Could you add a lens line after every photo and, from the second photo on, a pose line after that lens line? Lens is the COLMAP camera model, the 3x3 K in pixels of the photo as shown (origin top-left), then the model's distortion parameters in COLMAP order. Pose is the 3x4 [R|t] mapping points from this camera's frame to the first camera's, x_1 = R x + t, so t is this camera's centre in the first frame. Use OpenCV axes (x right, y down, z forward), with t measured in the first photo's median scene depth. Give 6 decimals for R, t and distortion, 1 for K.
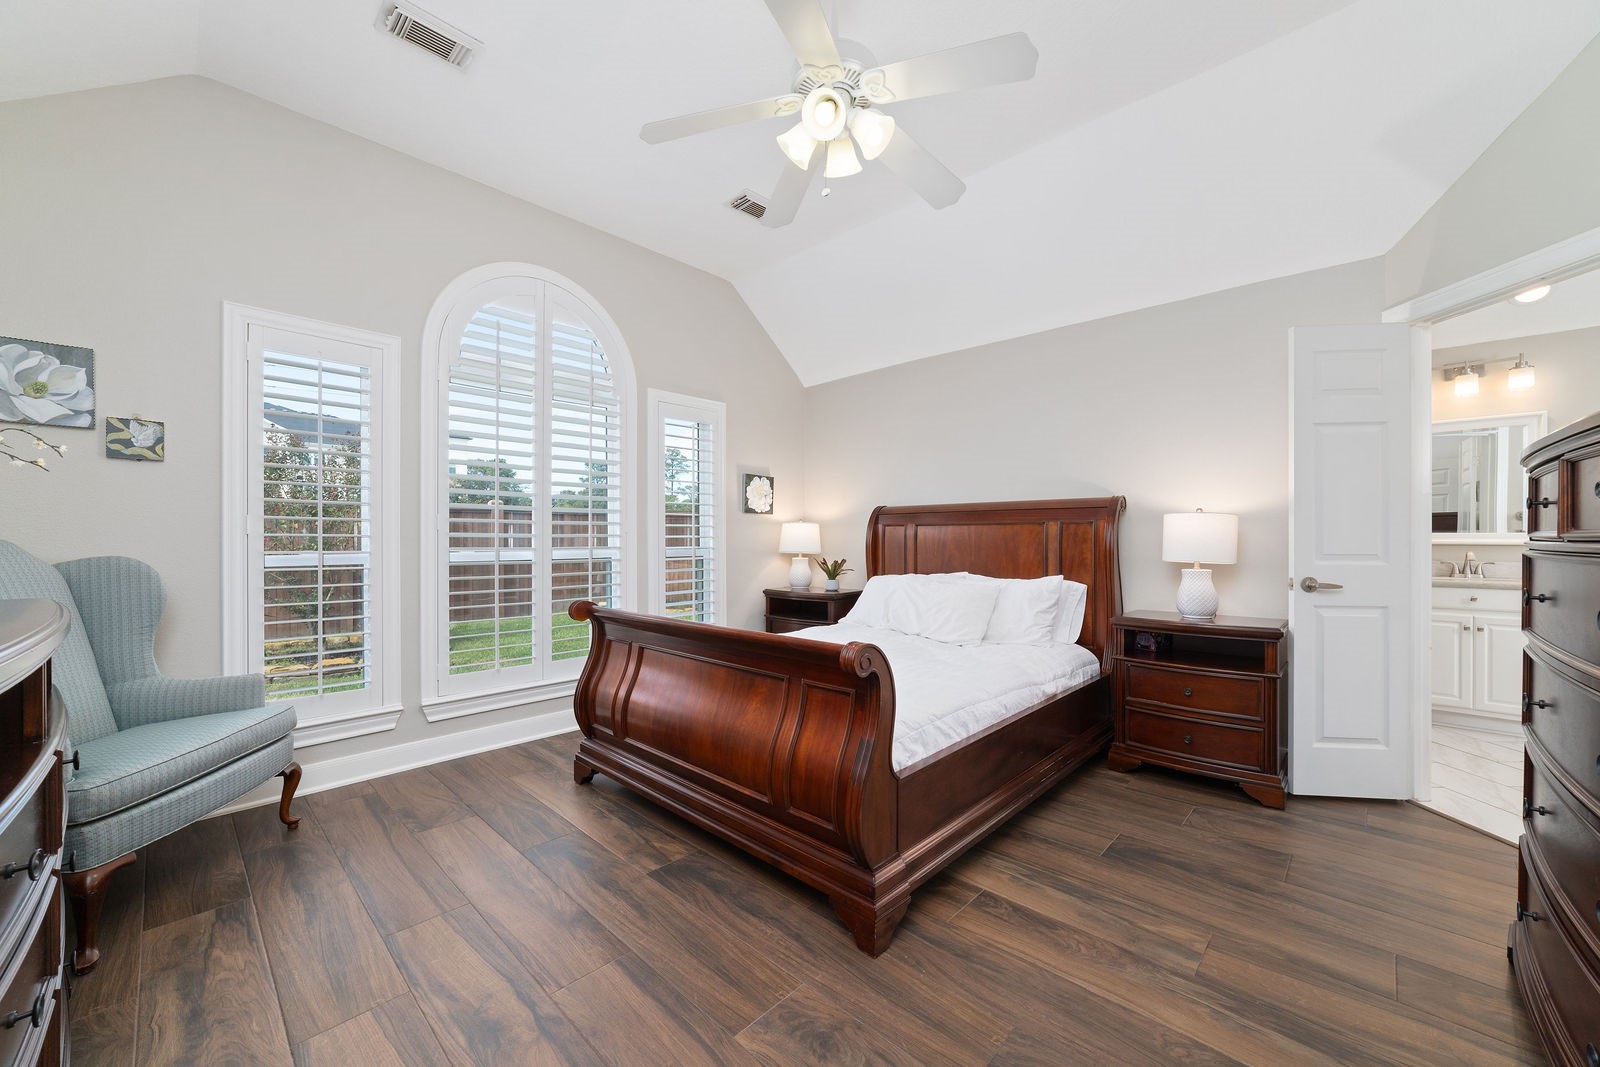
lens RADIAL K [[615.6, 0, 809.8], [0, 615.6, 539.4], [0, 0, 1]] dist [-0.013579, 0.003039]
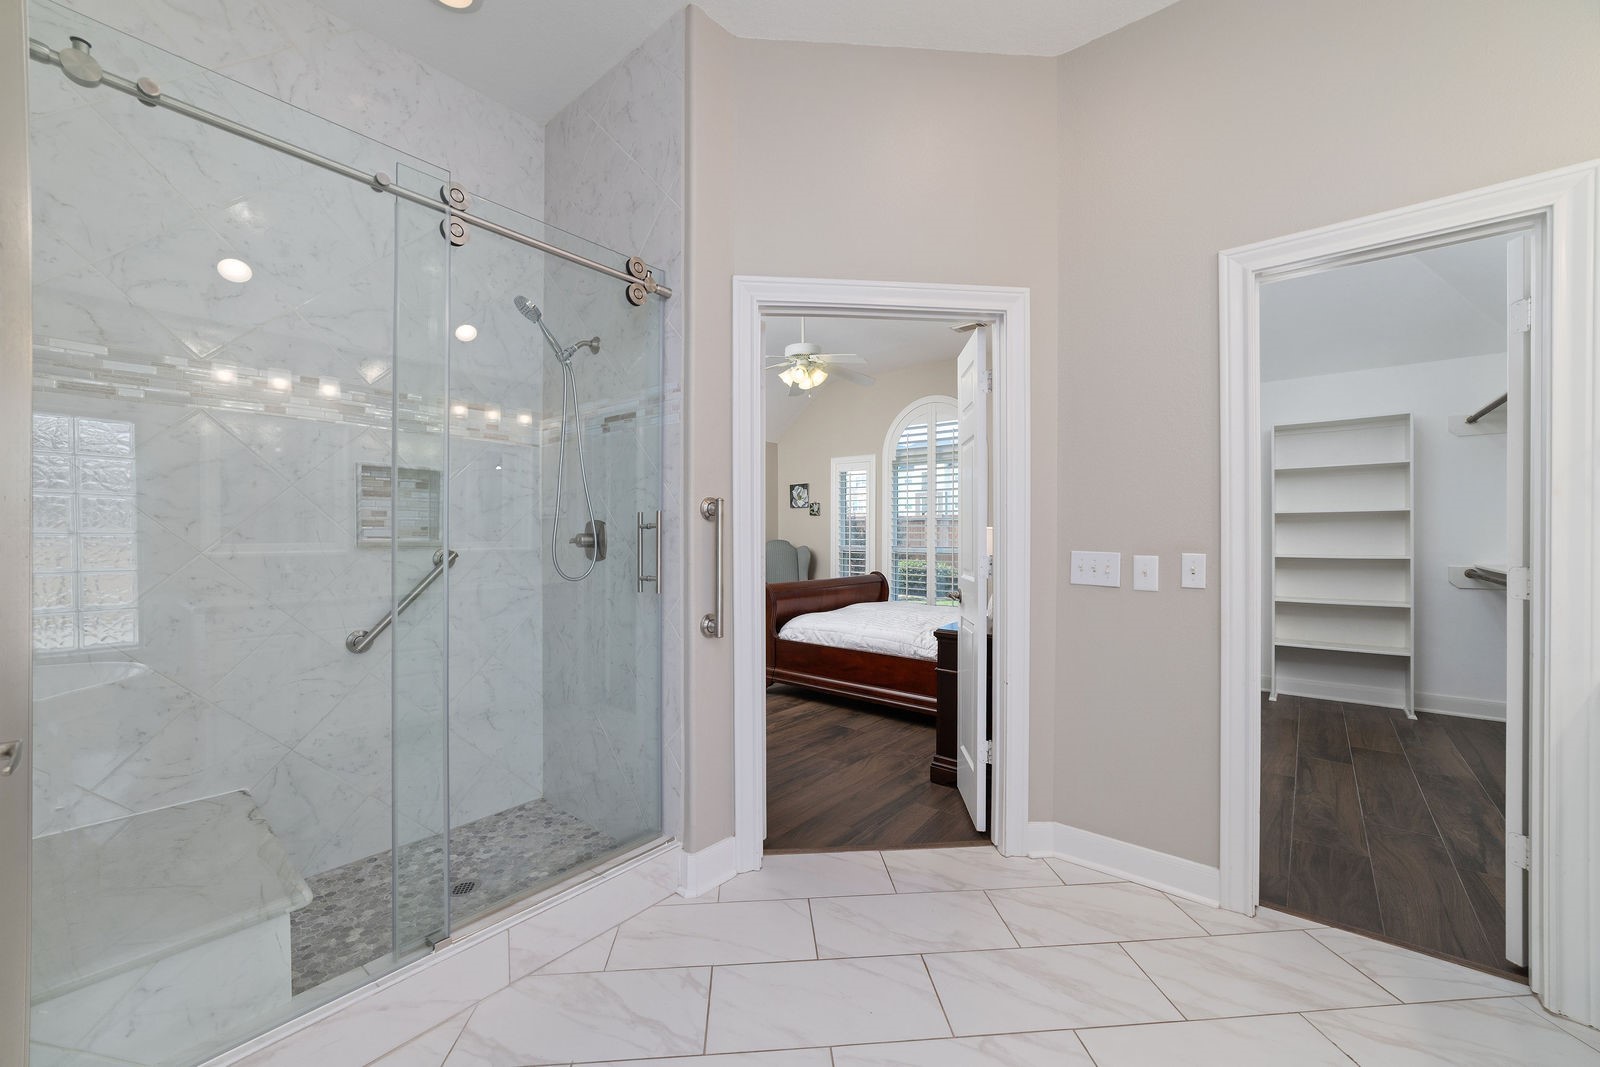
lens RADIAL K [[615.6, 0, 803.0], [0, 615.6, 535.9], [0, 0, 1]] dist [-0.013579, 0.003039]
pose [[0.057533, 0.005654, -0.998328, 1.978524], [-0.003186, 0.999980, 0.005479, -0.037576], [0.998339, 0.002866, 0.057550, 0.698652]]
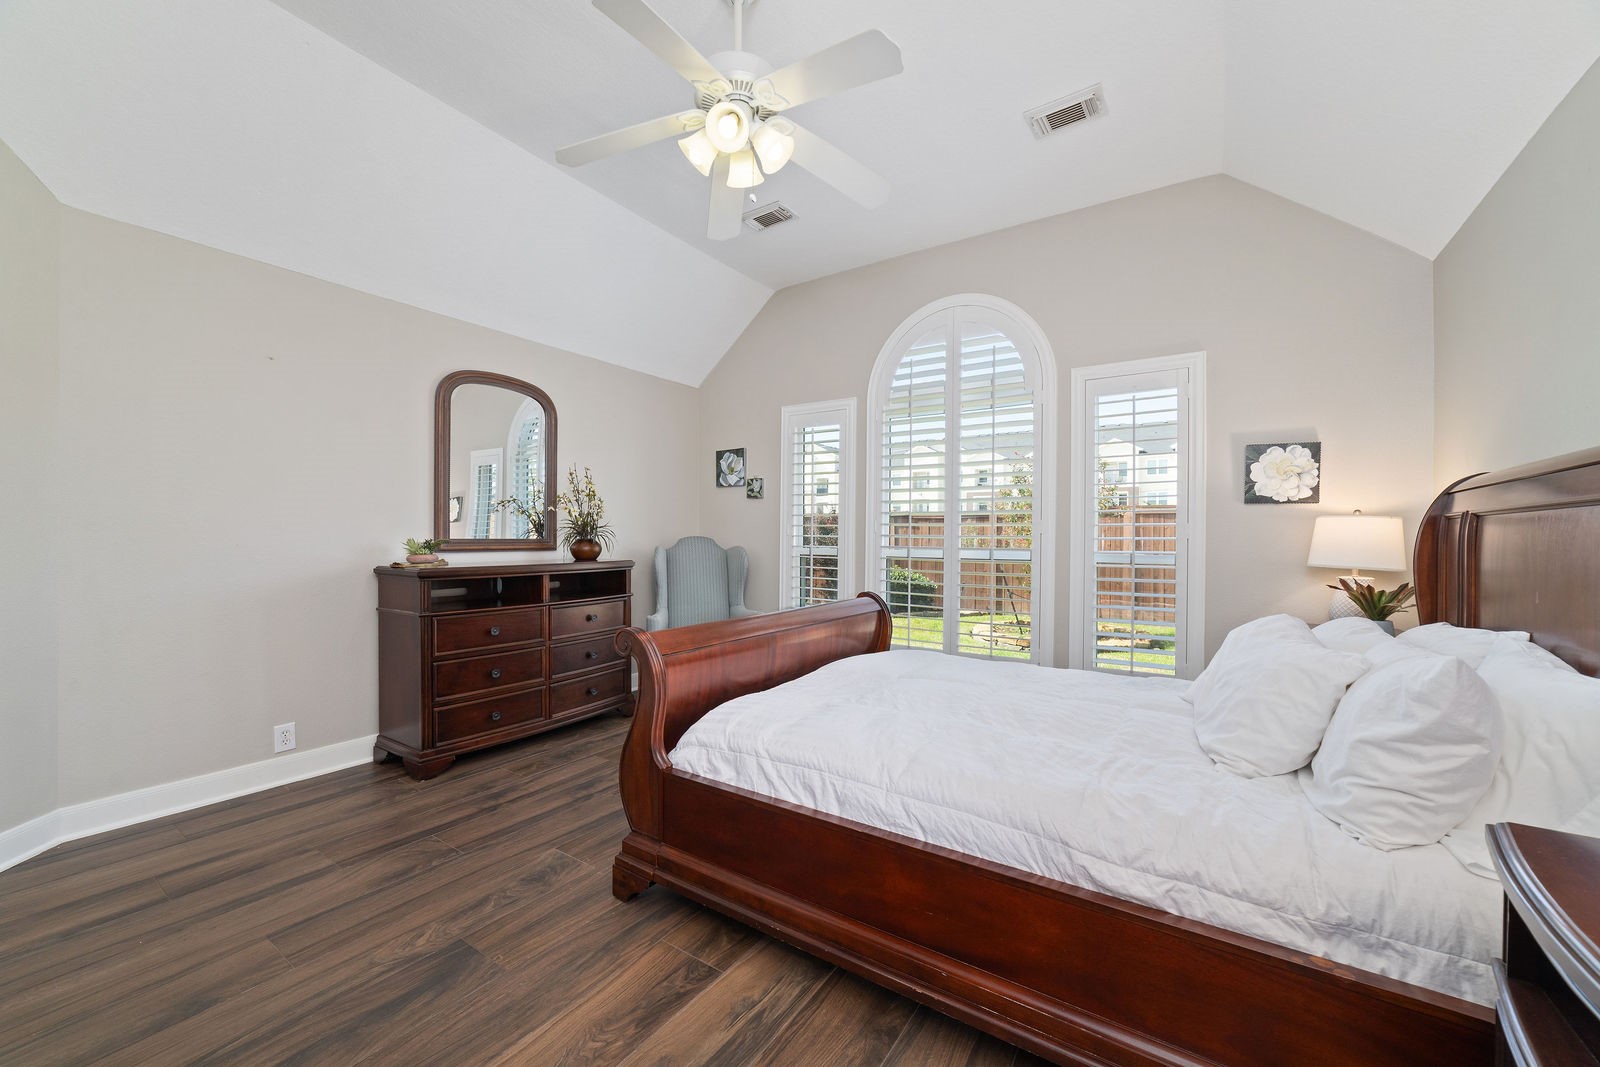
lens RADIAL K [[615.6, 0, 801.6], [0, 615.6, 540.2], [0, 0, 1]] dist [-0.013579, 0.003039]
pose [[0.159209, 0.007363, -0.987218, 0.872522], [-0.009881, 0.999934, 0.005864, -0.004904], [0.987196, 0.008821, 0.159271, 0.770059]]
